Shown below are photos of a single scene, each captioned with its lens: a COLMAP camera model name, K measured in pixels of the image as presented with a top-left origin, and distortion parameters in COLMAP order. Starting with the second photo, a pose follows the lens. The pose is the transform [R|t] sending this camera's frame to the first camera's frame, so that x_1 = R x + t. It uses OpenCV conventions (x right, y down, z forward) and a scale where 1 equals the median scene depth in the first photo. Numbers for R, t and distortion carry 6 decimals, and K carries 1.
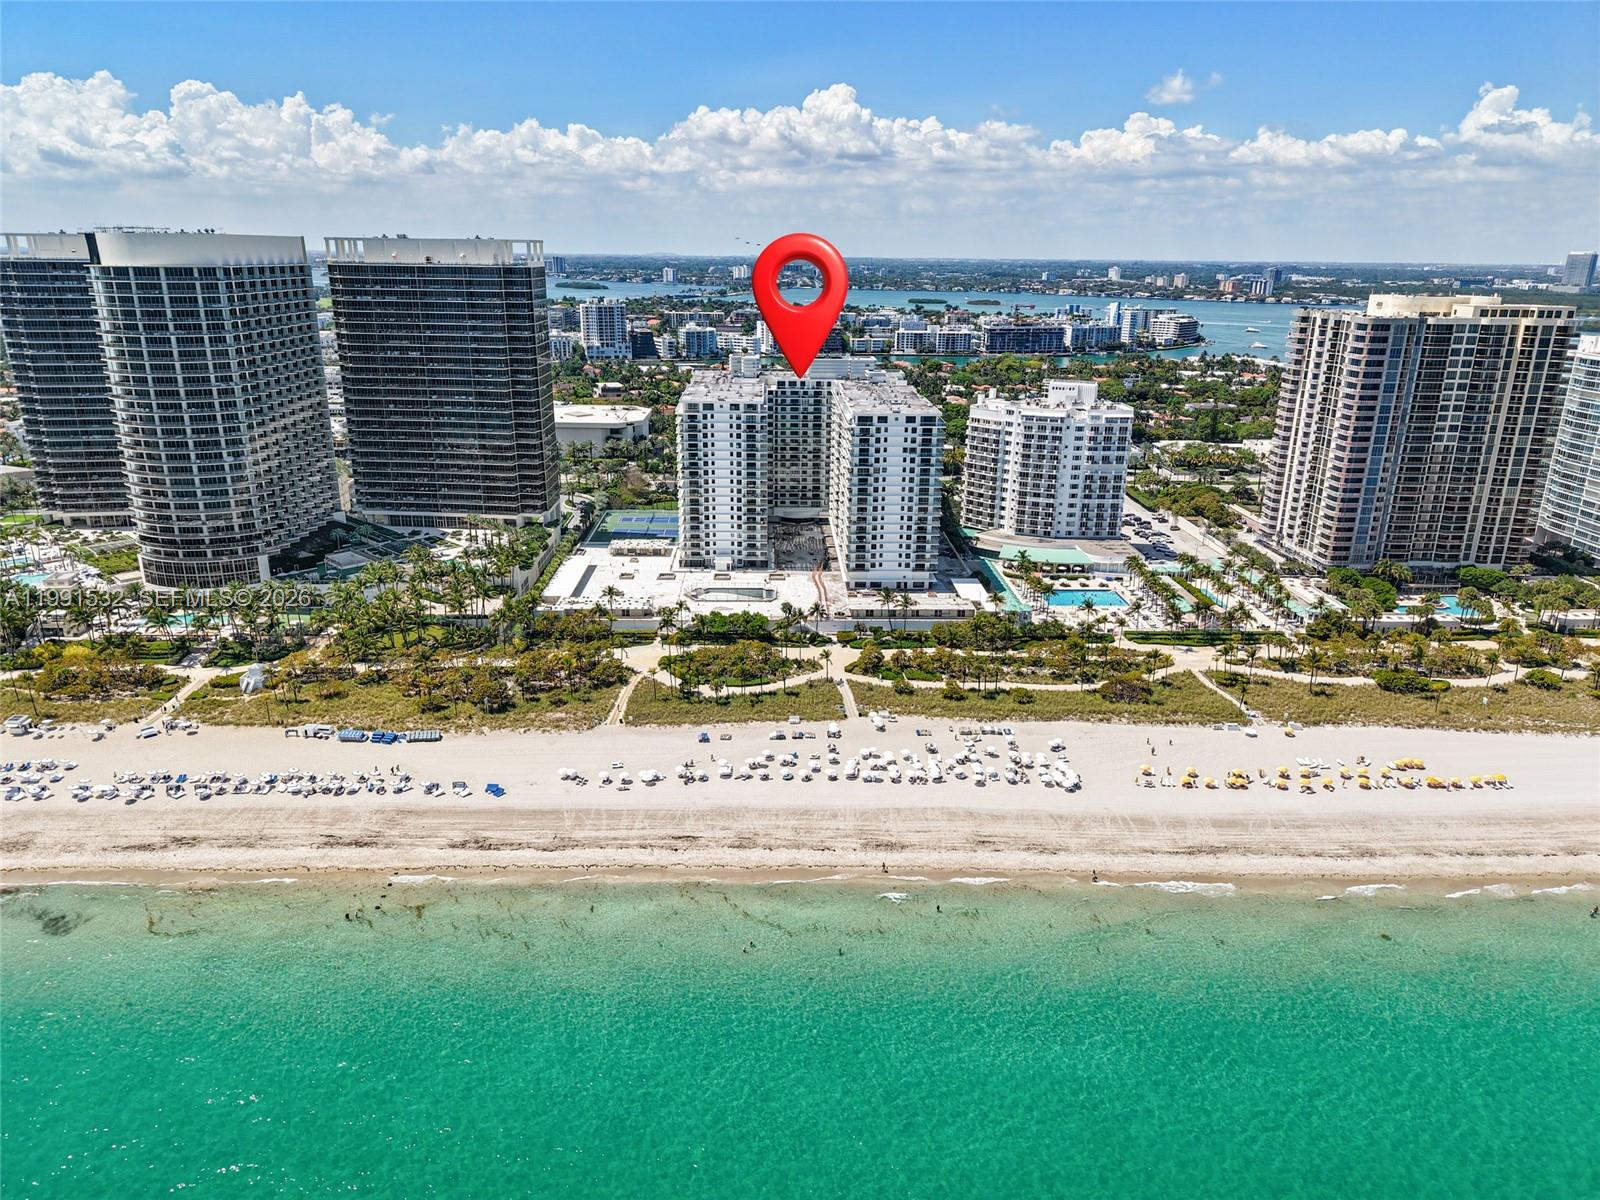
lens RADIAL K [[1072.6, 0, 799.2], [0, 1072.6, 594.3], [0, 0, 1]] dist [0.029107, -0.029966]
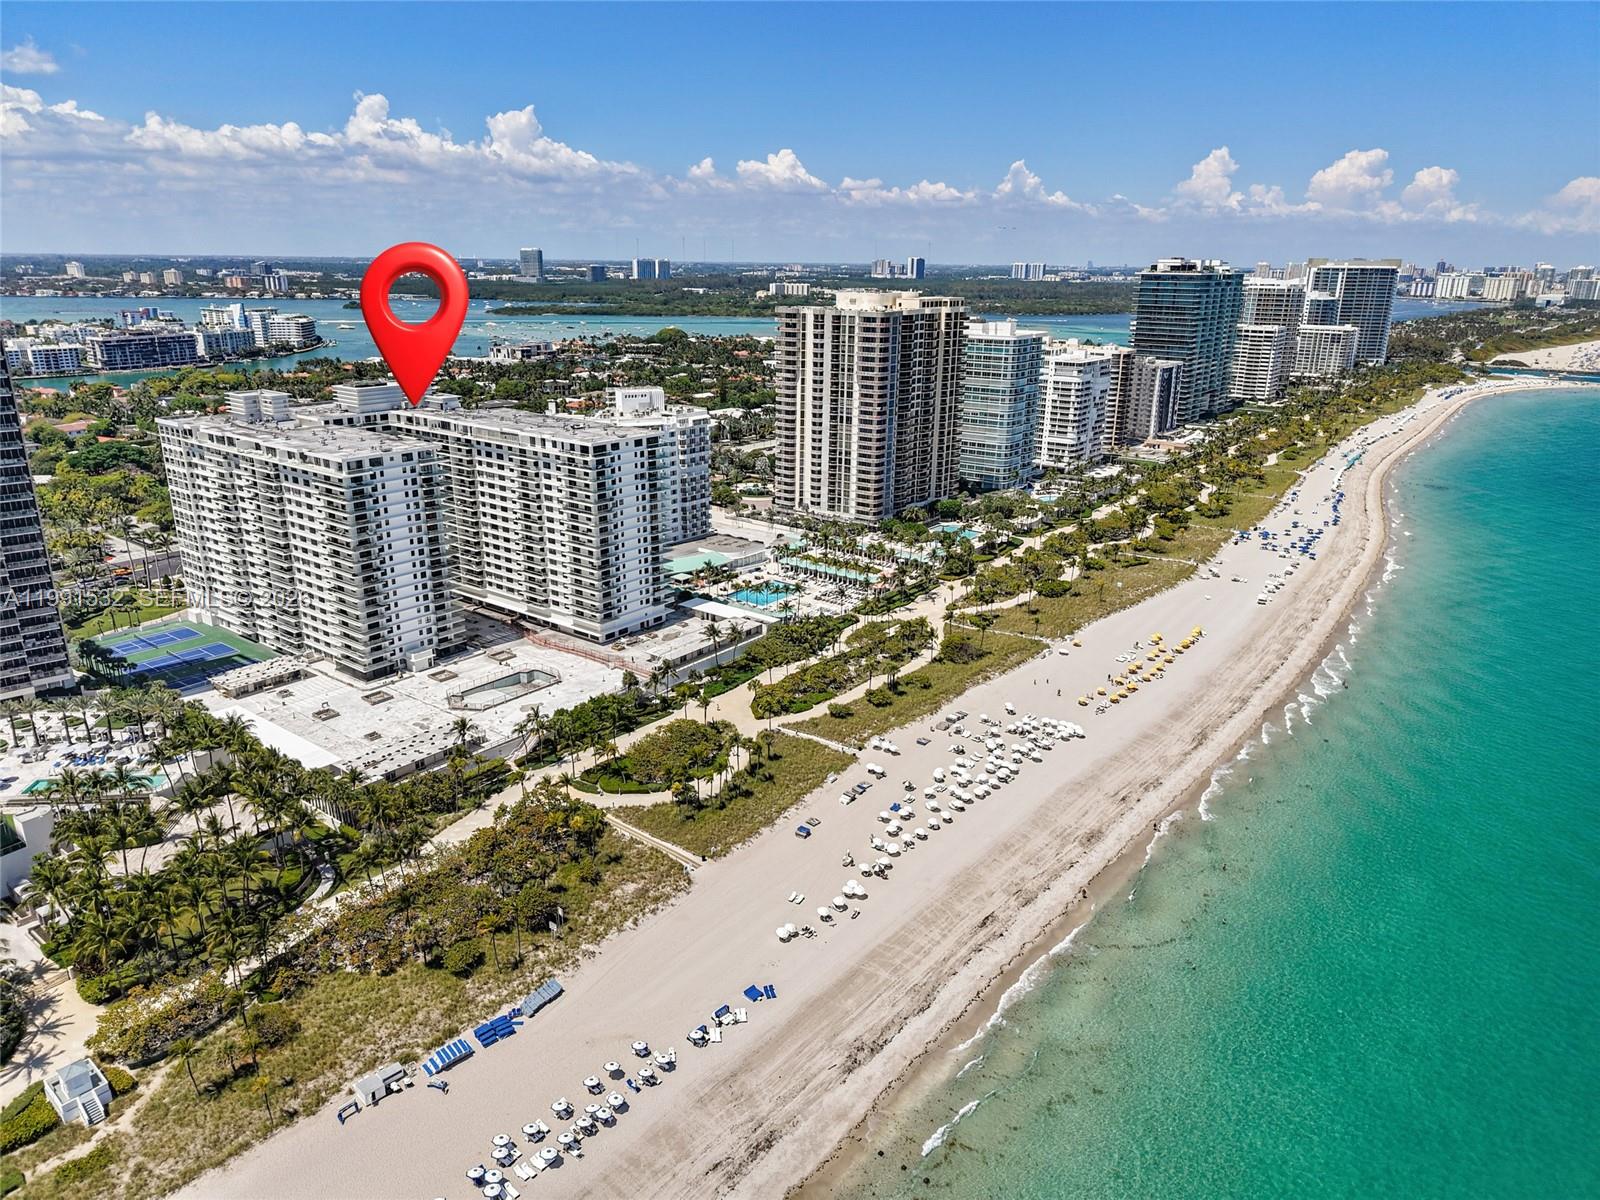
lens RADIAL K [[1063.7, 0, 795.3], [0, 1063.7, 601.3], [0, 0, 1]] dist [0.053753, -0.049909]
pose [[0.632576, -0.238894, 0.736734, -0.483996], [0.230551, 0.966200, 0.115345, -0.102063], [-0.739387, 0.096891, 0.666272, 0.302469]]
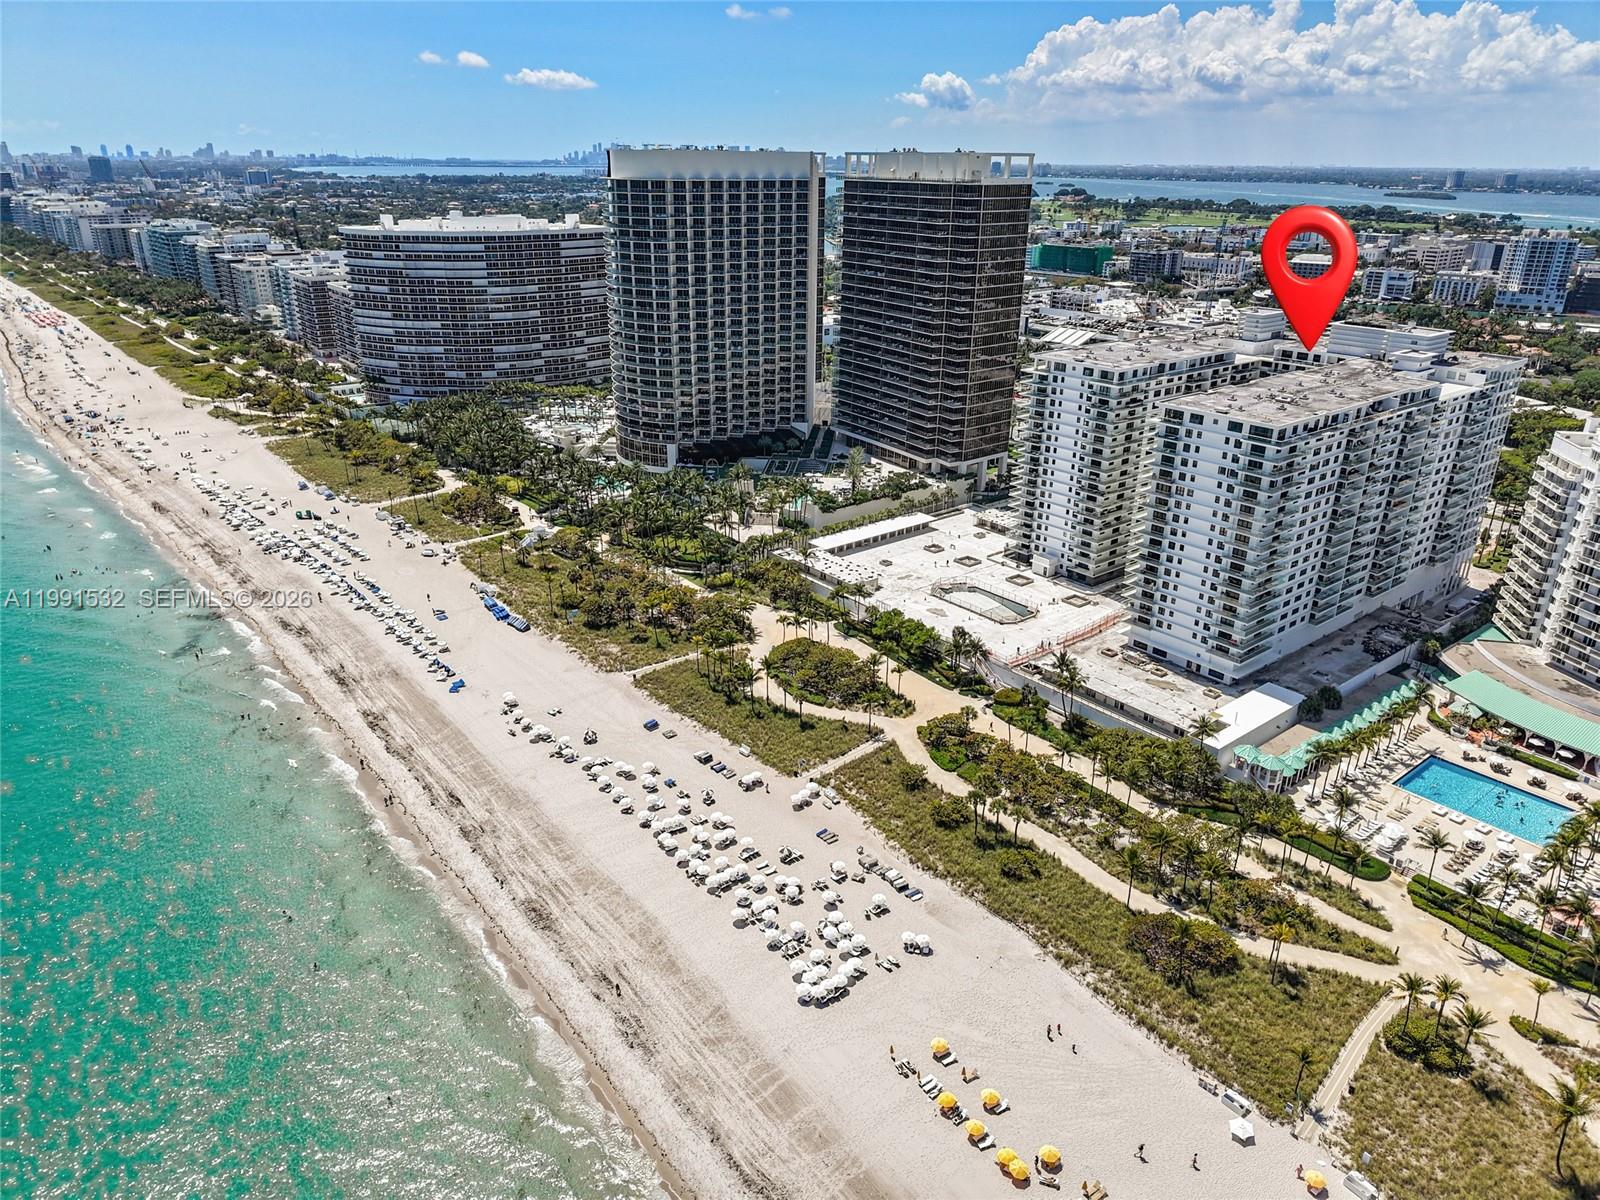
lens RADIAL K [[1063.7, 0, 795.3], [0, 1063.7, 601.3], [0, 0, 1]] dist [0.053753, -0.049909]
pose [[0.604527, 0.297801, -0.738824, 0.434631], [-0.243095, 0.952216, 0.184906, -0.111912], [0.758585, 0.067824, 0.648034, 0.366082]]
